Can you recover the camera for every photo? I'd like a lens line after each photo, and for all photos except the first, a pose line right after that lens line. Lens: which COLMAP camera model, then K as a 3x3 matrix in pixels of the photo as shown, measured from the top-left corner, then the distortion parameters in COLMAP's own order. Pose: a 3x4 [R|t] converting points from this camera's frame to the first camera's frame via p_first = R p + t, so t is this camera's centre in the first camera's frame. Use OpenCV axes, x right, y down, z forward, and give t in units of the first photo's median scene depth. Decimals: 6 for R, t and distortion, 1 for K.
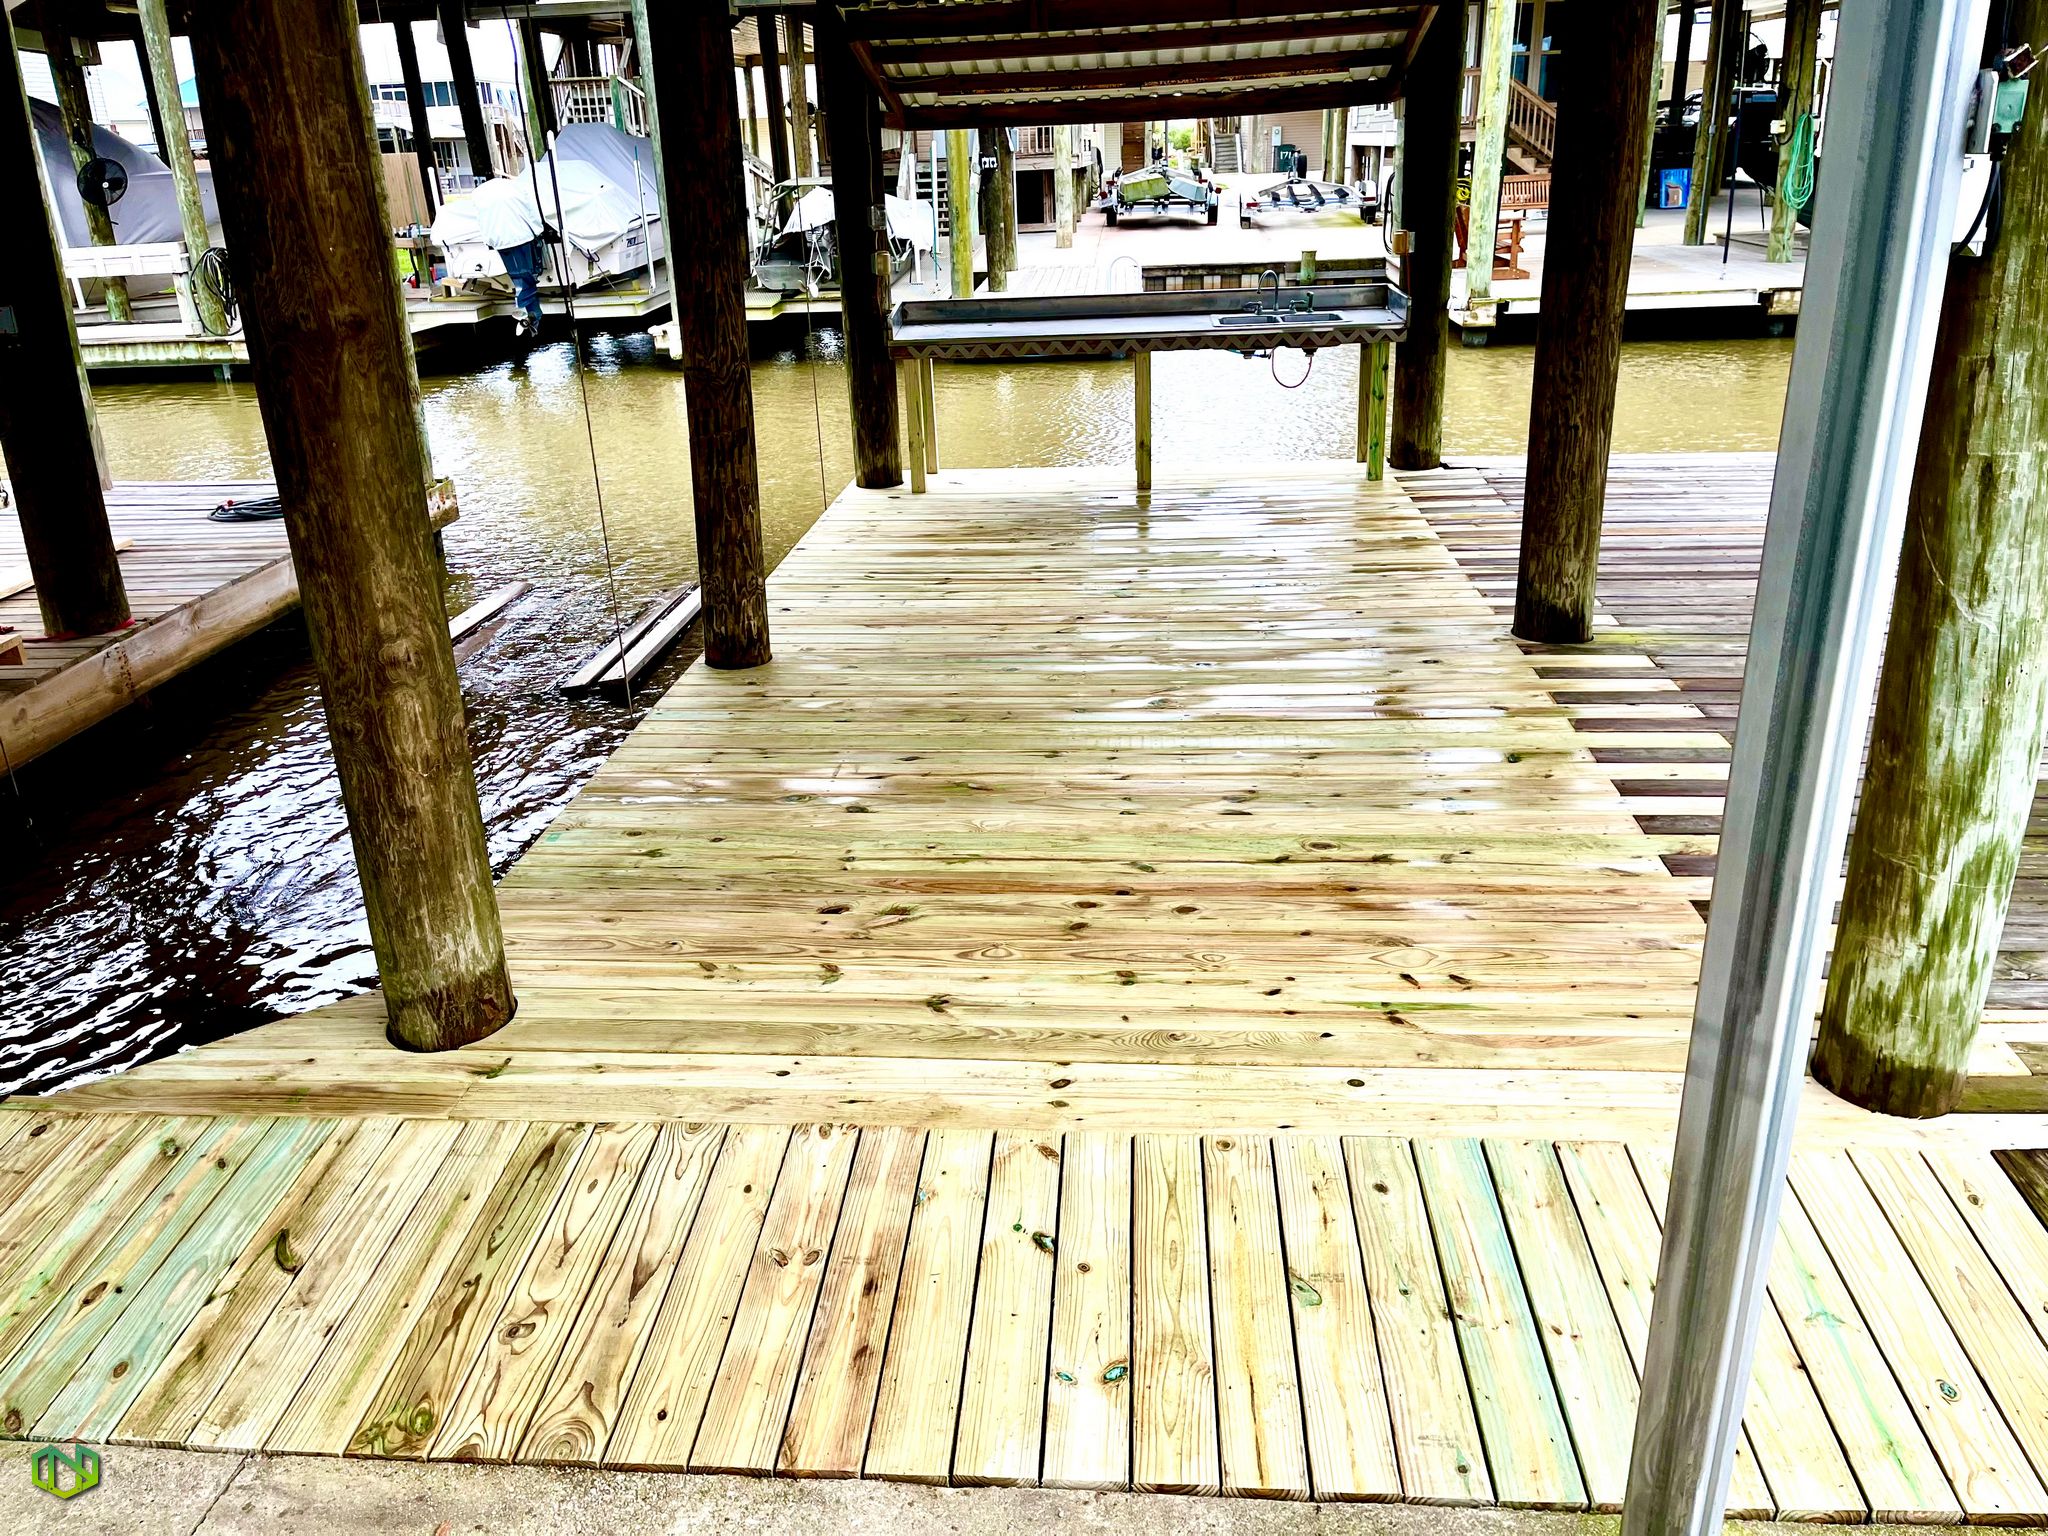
lens RADIAL K [[1543.3, 0, 1009.7], [0, 1543.3, 766.1], [0, 0, 1]] dist [0.070912, -0.103228]
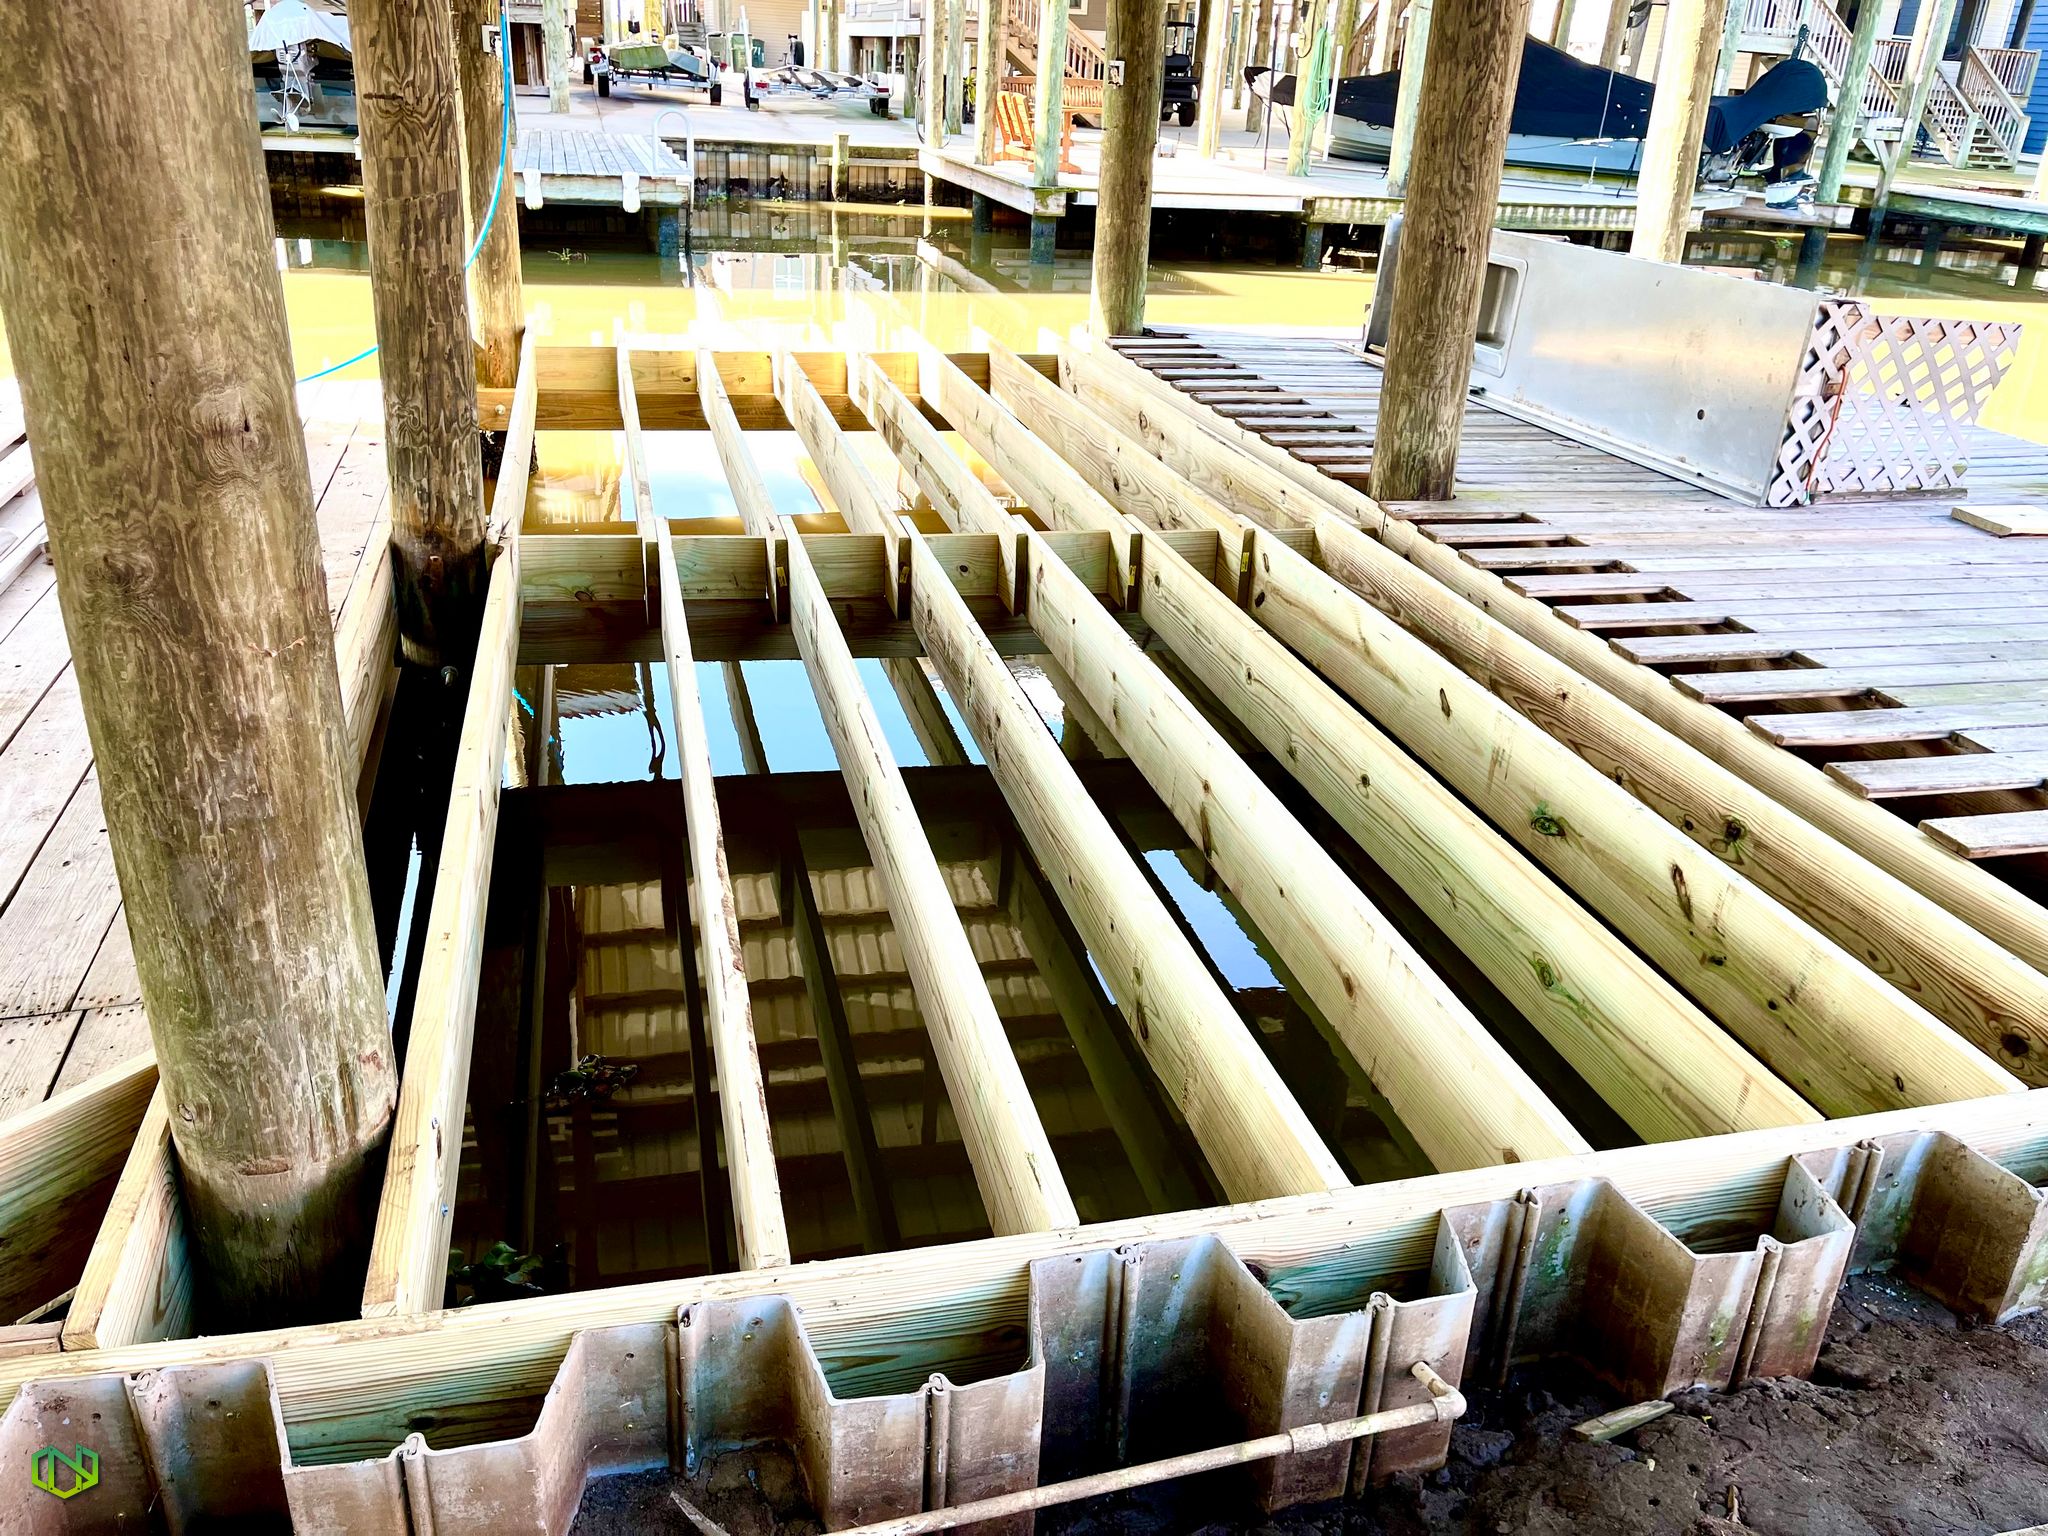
lens RADIAL K [[1543.3, 0, 1009.7], [0, 1543.3, 766.1], [0, 0, 1]] dist [0.070912, -0.103228]
pose [[0.942736, -0.058367, 0.328394, -0.305447], [0.042330, 0.997545, 0.055780, 0.023379], [-0.330843, -0.038685, 0.942892, 0.401166]]
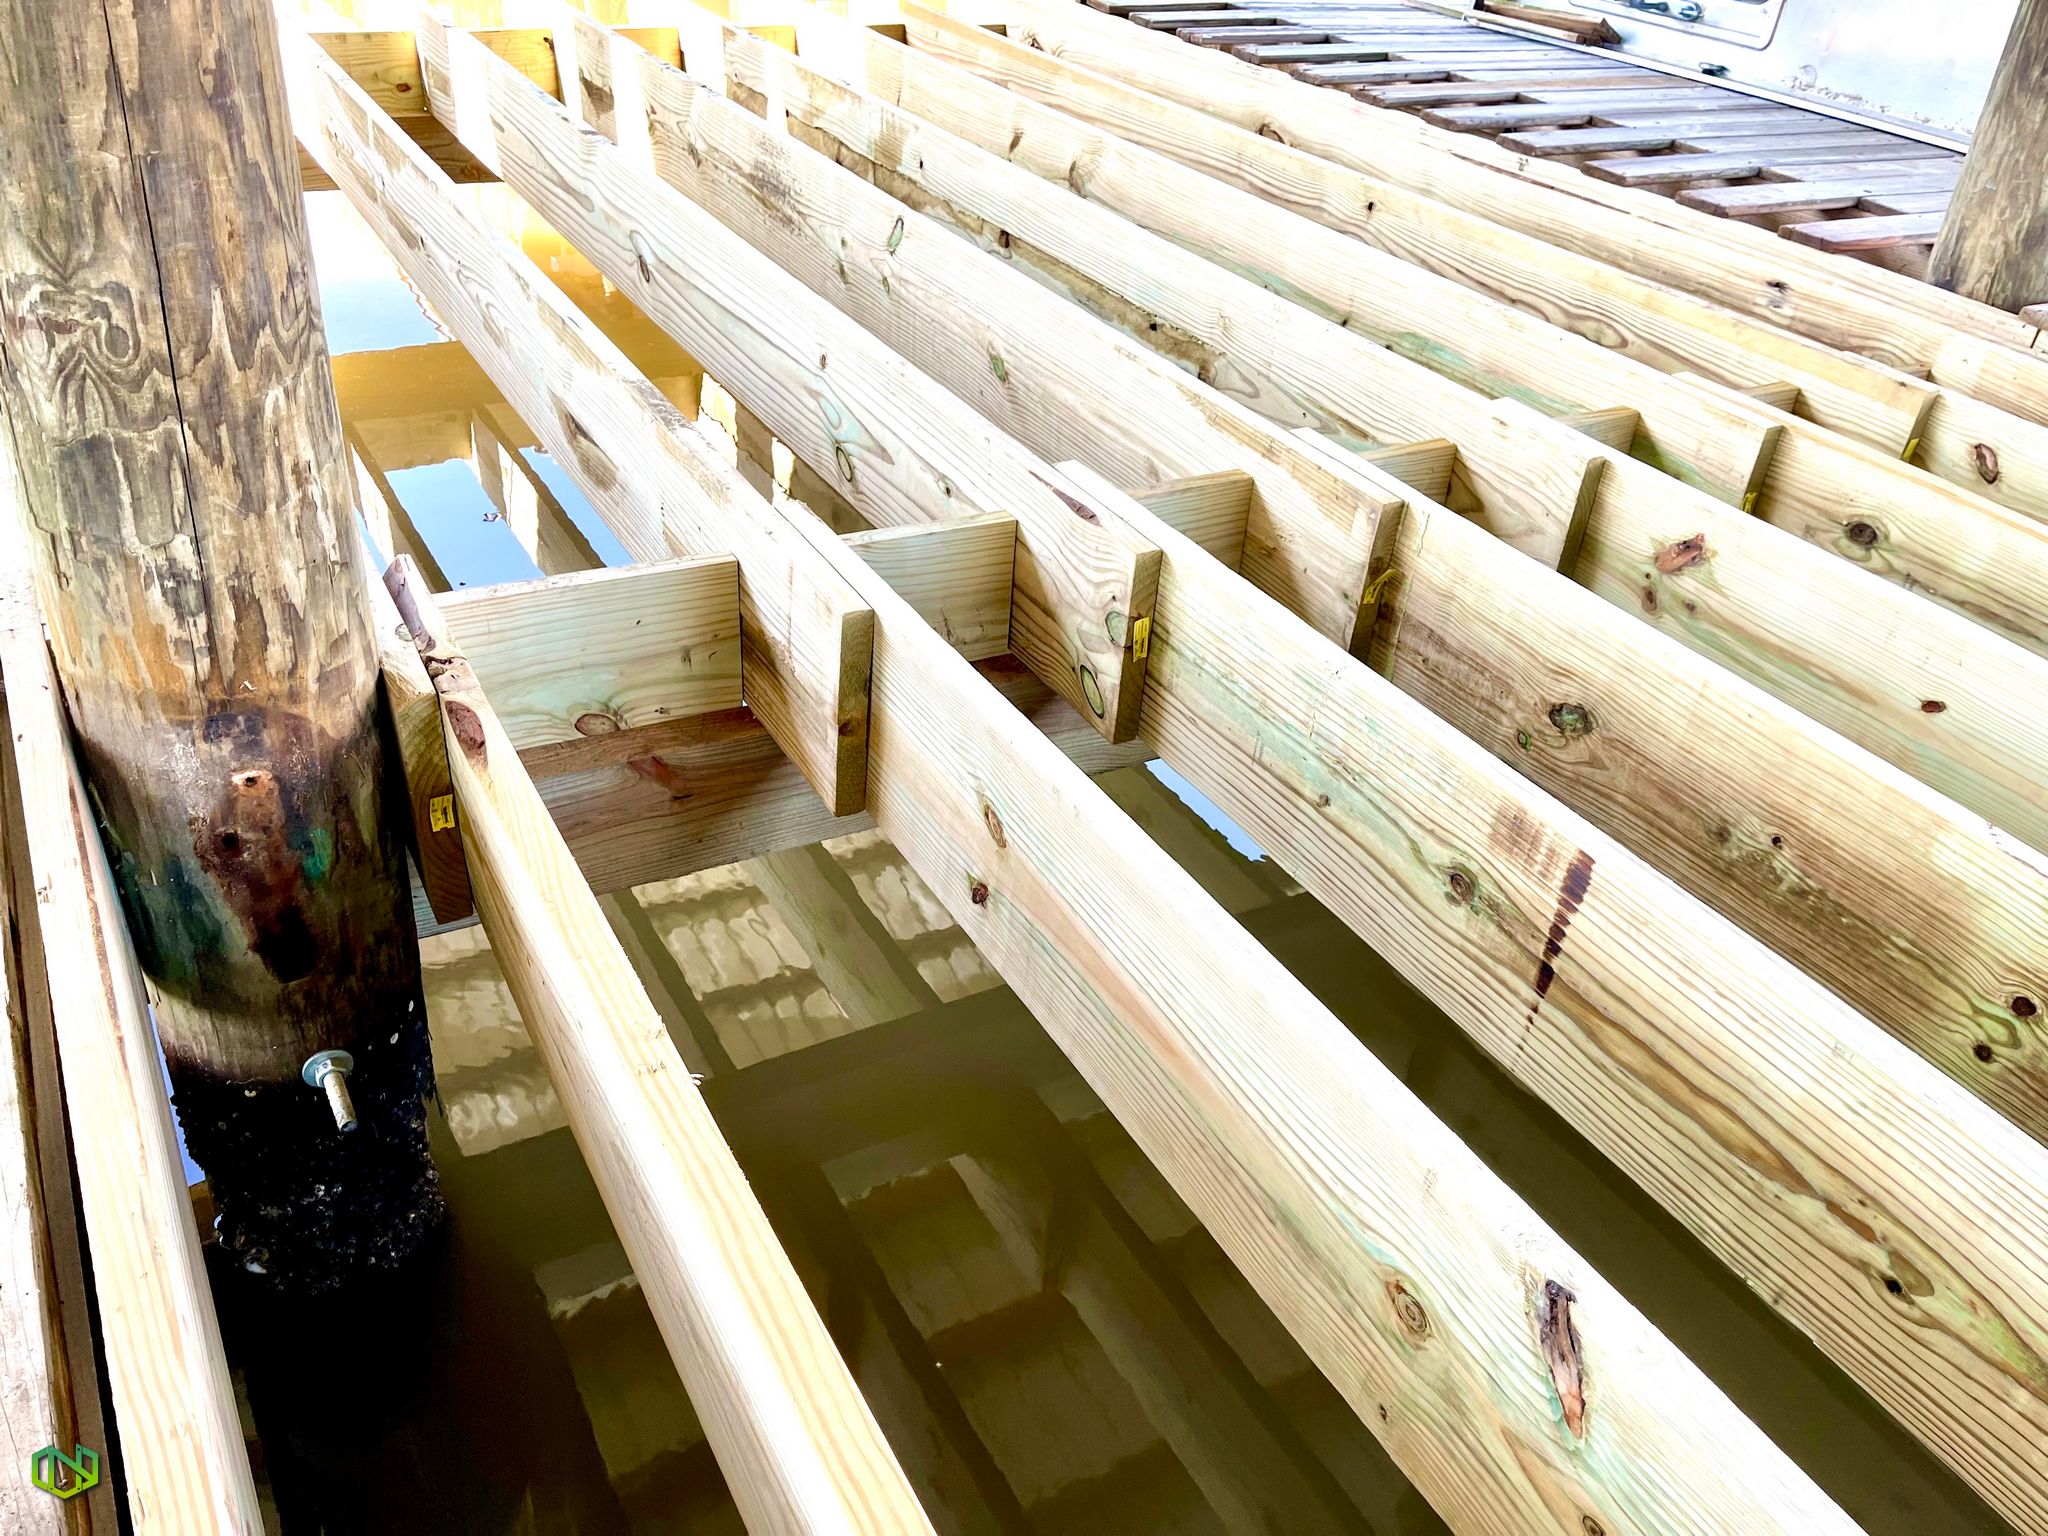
lens RADIAL K [[1543.3, 0, 1009.7], [0, 1543.3, 766.1], [0, 0, 1]] dist [0.070912, -0.103228]
pose [[0.815793, -0.241049, 0.525716, -0.370130], [0.118963, 0.959504, 0.255344, -0.175933], [-0.565977, -0.145767, 0.811432, 1.343523]]
